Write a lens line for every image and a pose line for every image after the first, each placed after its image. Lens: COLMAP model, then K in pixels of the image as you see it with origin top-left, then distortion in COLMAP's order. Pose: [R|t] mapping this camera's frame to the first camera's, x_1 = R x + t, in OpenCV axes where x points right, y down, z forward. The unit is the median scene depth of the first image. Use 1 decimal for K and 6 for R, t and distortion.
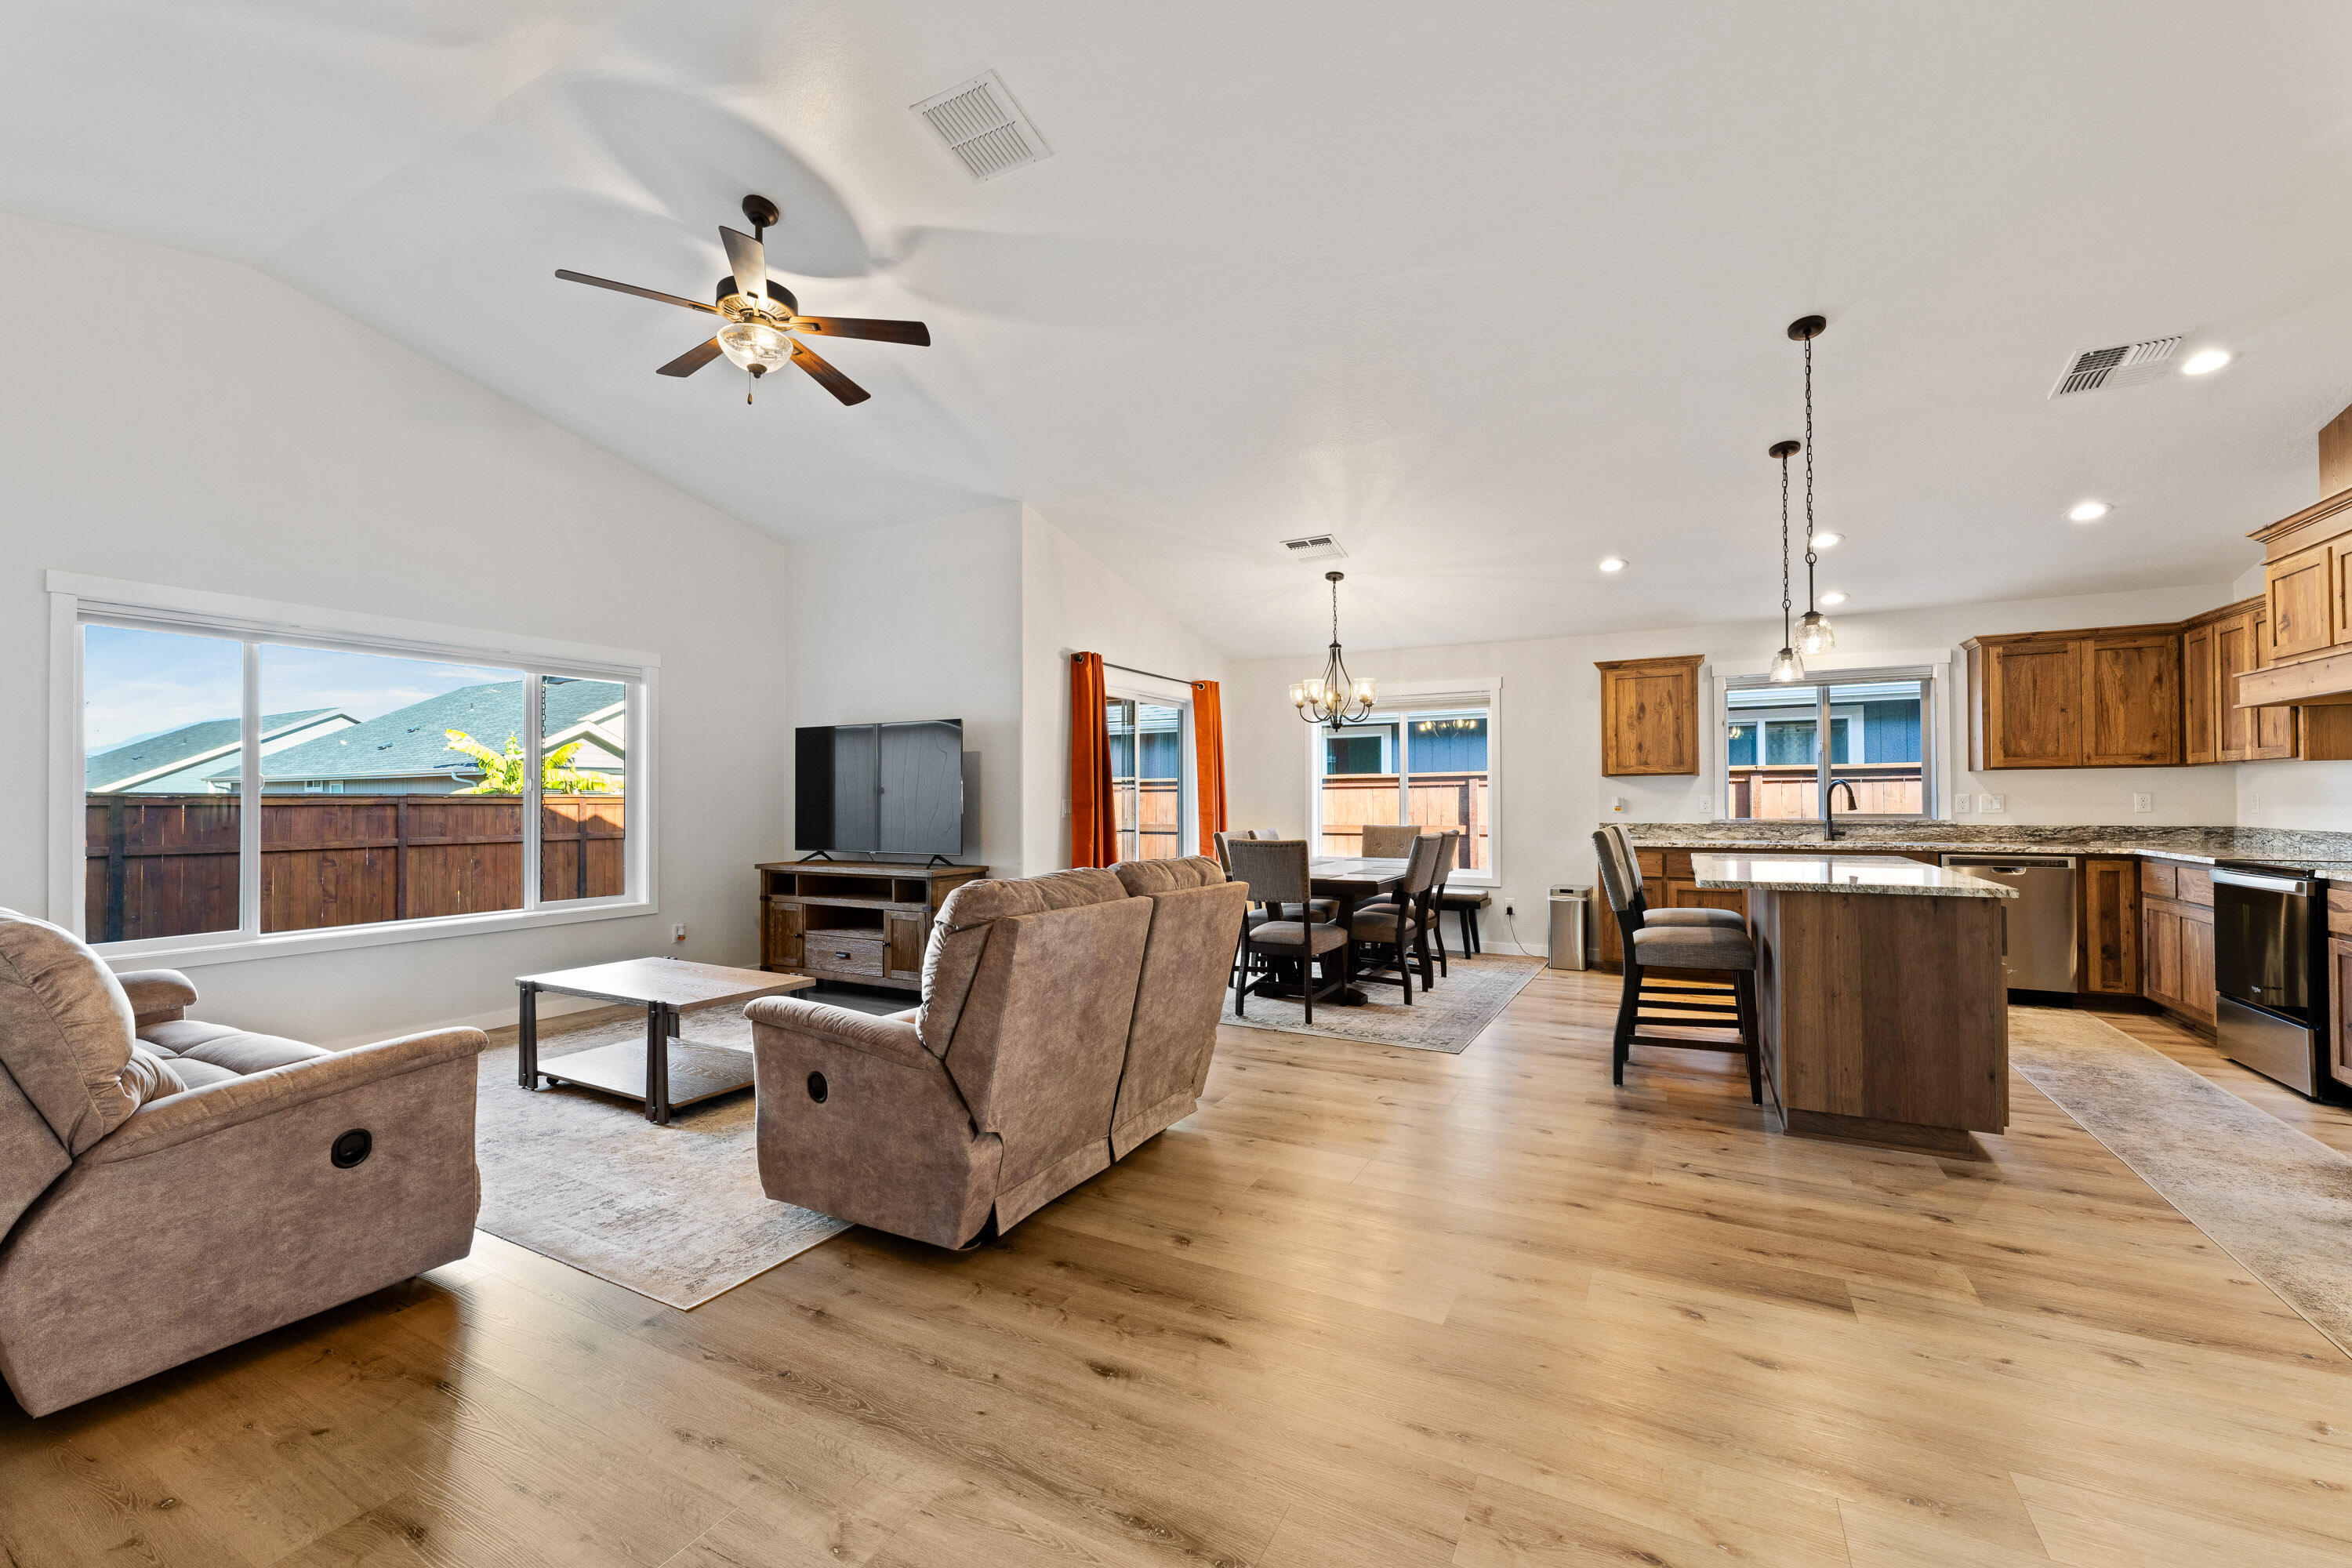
lens RADIAL K [[939.9, 0, 1173.5], [0, 939.9, 788.6], [0, 0, 1]] dist [-0.002151, 0.000147]
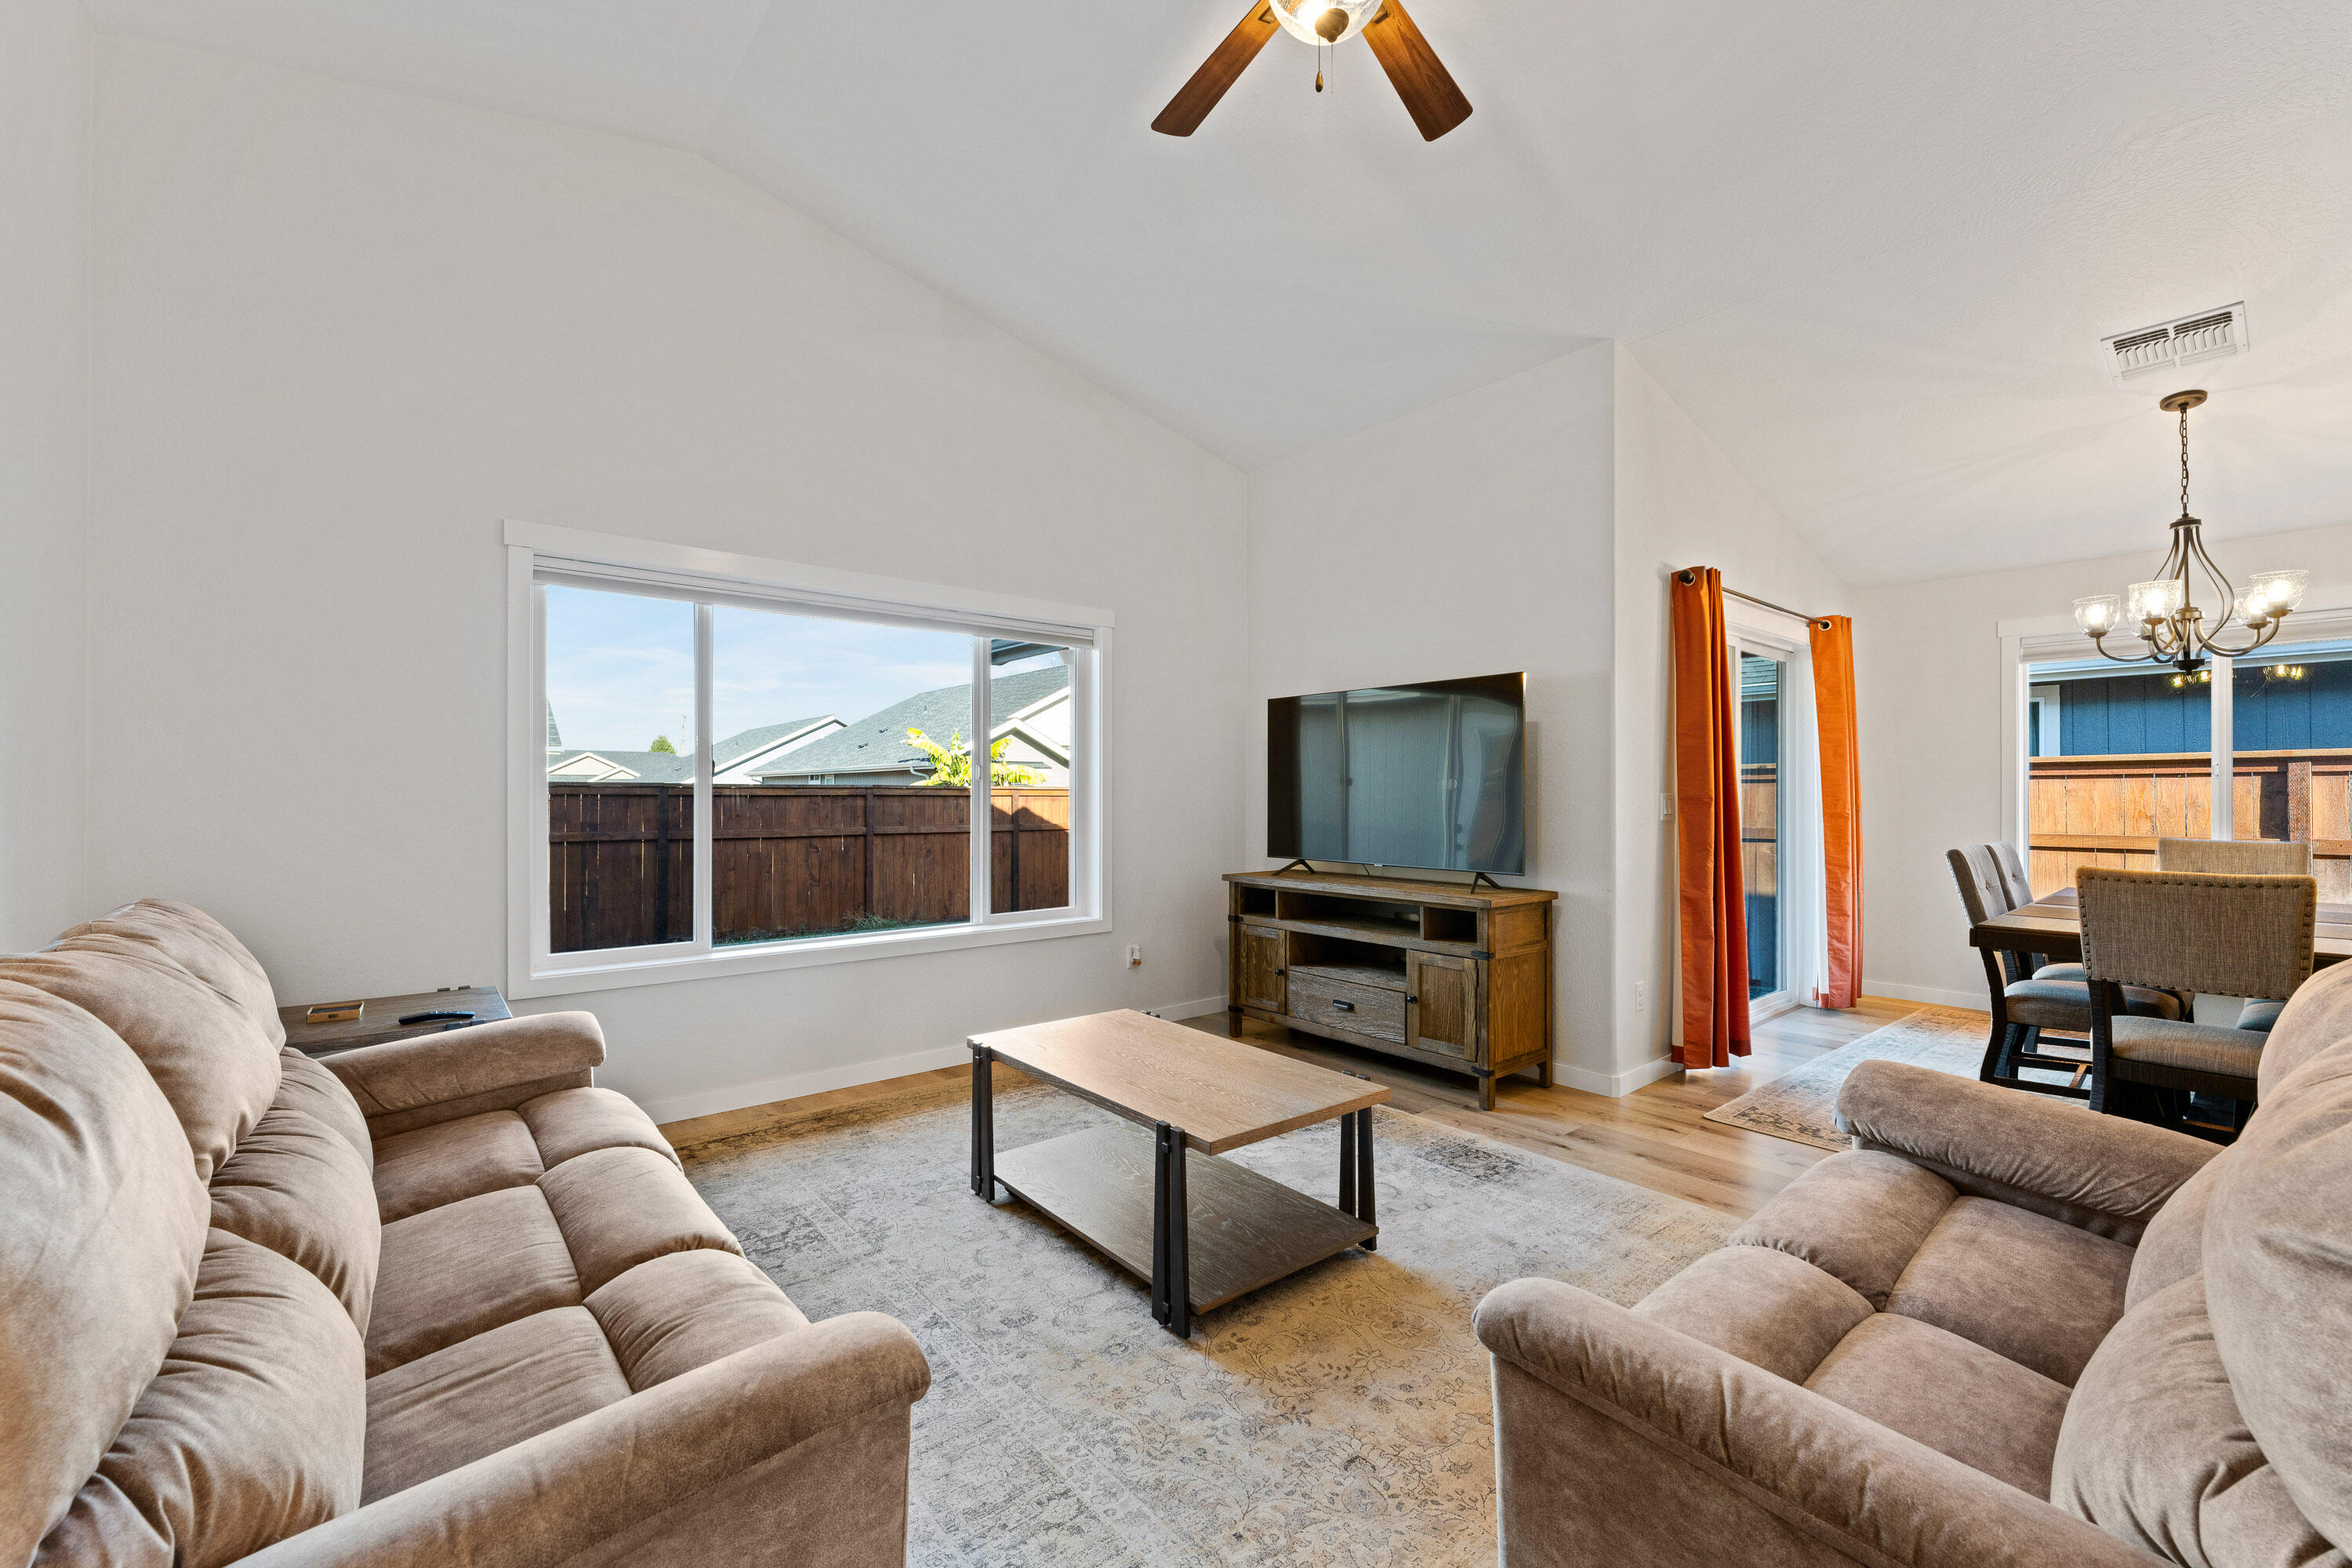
lens RADIAL K [[939.9, 0, 1173.5], [0, 939.9, 788.6], [0, 0, 1]] dist [-0.002151, 0.000147]
pose [[0.926780, 0.002975, -0.375592, -0.198556], [-0.000563, 0.999979, 0.006530, 0.004584], [0.375603, -0.005840, 0.926762, 0.274128]]
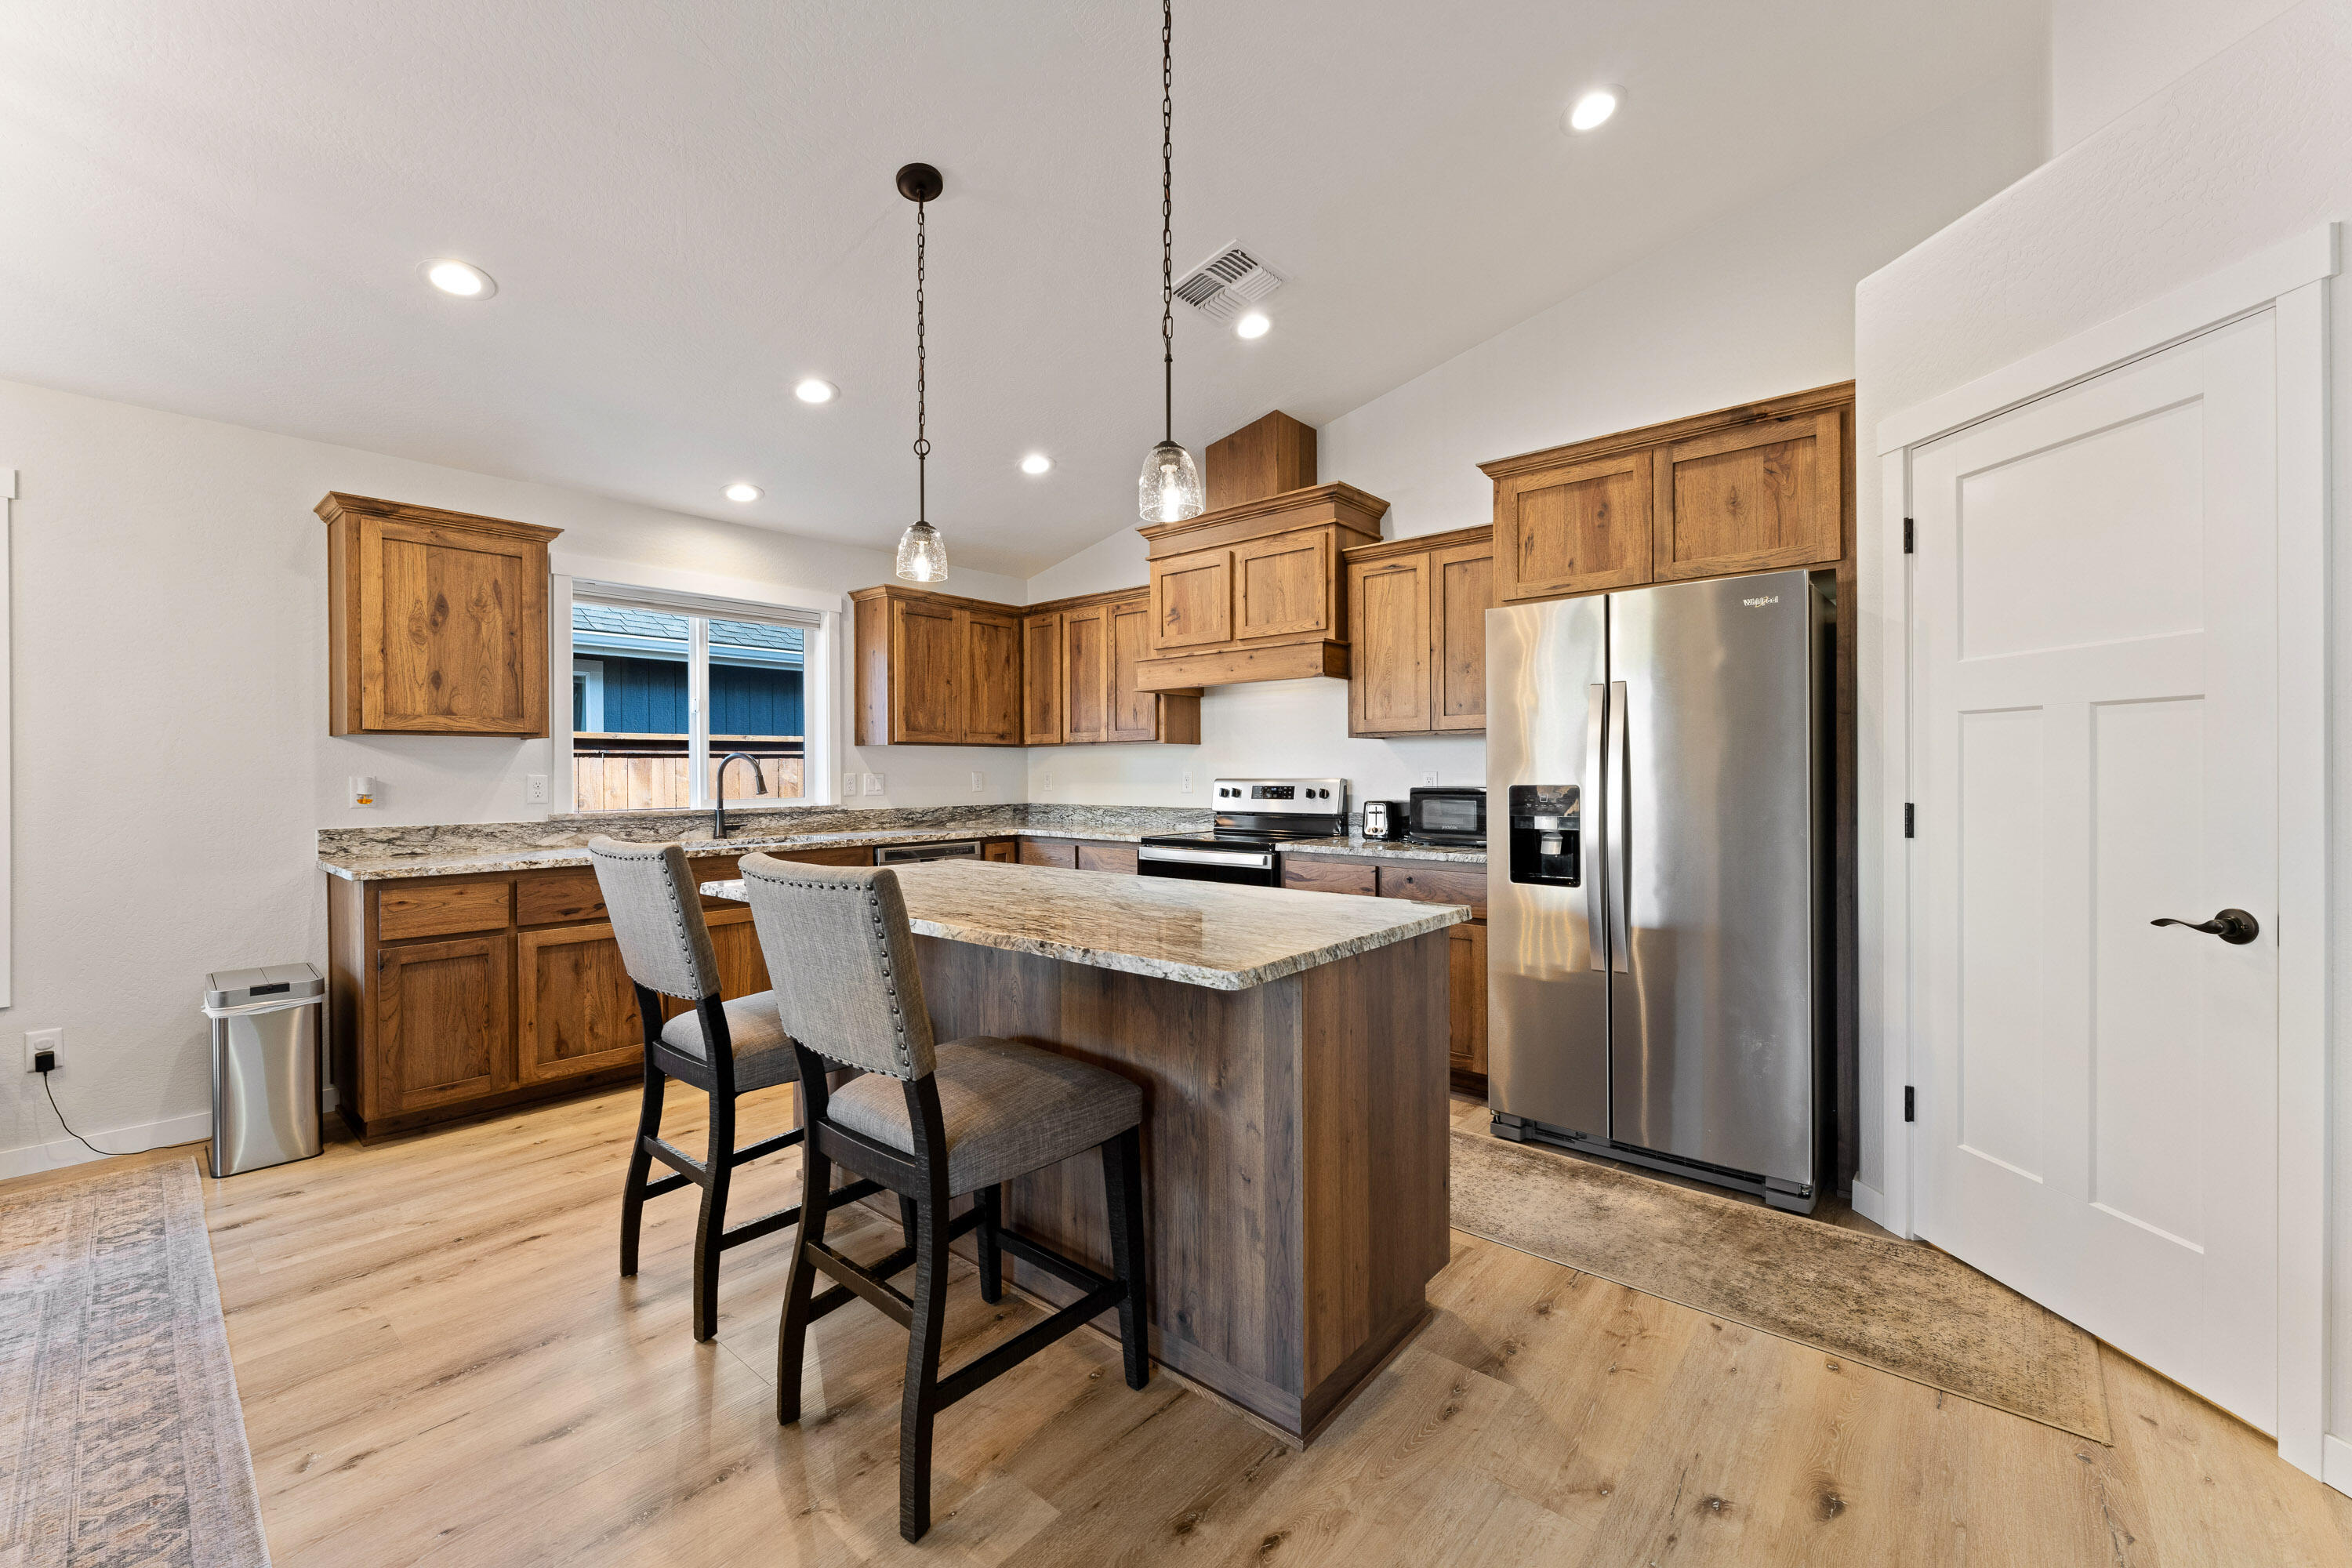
lens RADIAL K [[942.9, 0, 1169.4], [0, 942.9, 777.4], [0, 0, 1]] dist [-0.000499, -0.000522]
pose [[0.210097, -0.000762, 0.977680, 0.085158], [-0.007541, 0.999969, 0.002399, 0.005815], [-0.977652, -0.007877, 0.210084, 0.565052]]
